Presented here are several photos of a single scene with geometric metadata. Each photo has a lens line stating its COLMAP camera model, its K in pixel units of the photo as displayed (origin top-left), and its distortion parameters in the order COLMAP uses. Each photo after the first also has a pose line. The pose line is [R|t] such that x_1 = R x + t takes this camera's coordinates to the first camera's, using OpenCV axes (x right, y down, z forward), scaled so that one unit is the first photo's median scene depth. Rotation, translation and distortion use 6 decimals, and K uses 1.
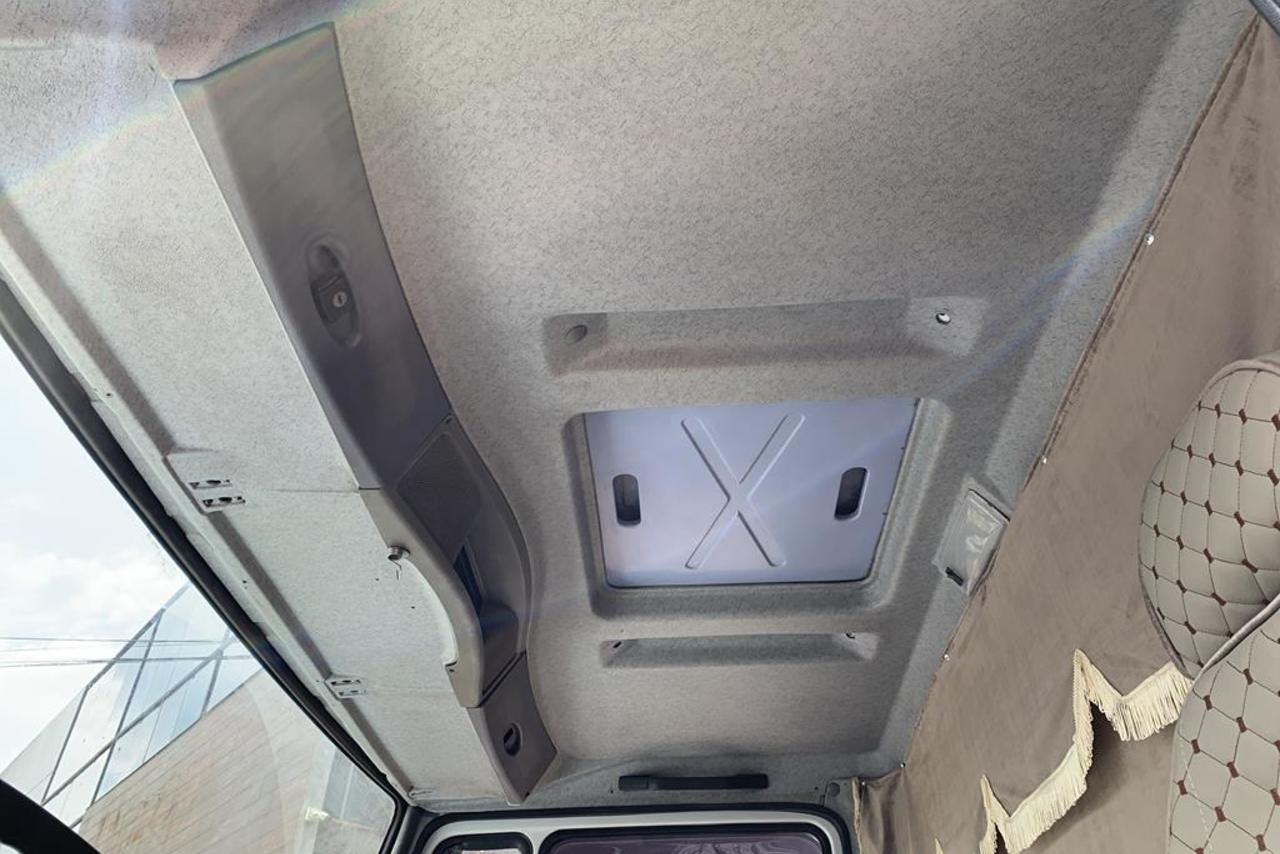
lens RADIAL K [[960.6, 0, 646.0], [0, 960.6, 426.1], [0, 0, 1]] dist [0.001034, -0.004023]
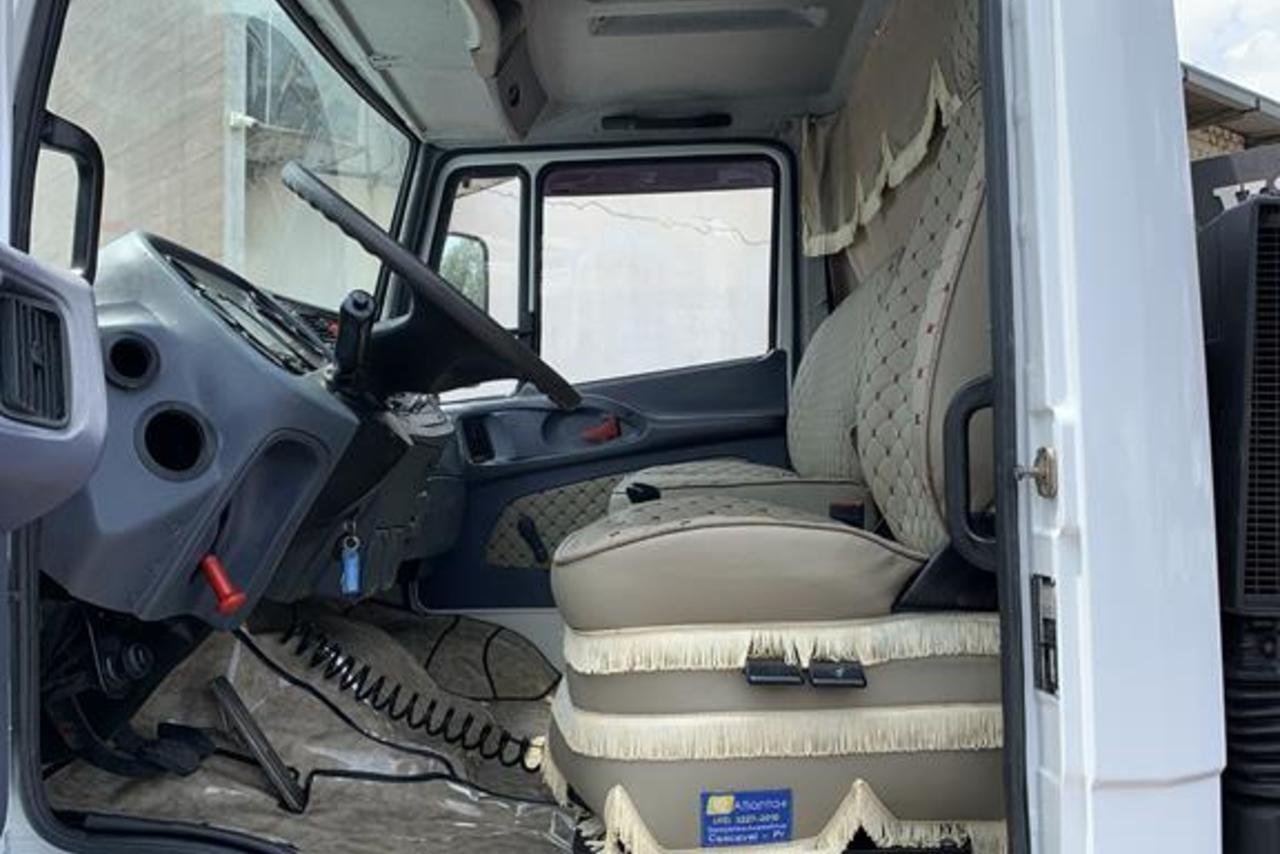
lens RADIAL K [[960.6, 0, 646.0], [0, 960.6, 426.1], [0, 0, 1]] dist [0.001034, -0.004023]
pose [[0.999623, -0.014781, 0.023145, -0.008486], [-0.003039, 0.778083, 0.628154, -0.084156], [-0.027293, -0.627987, 0.777745, -0.155151]]
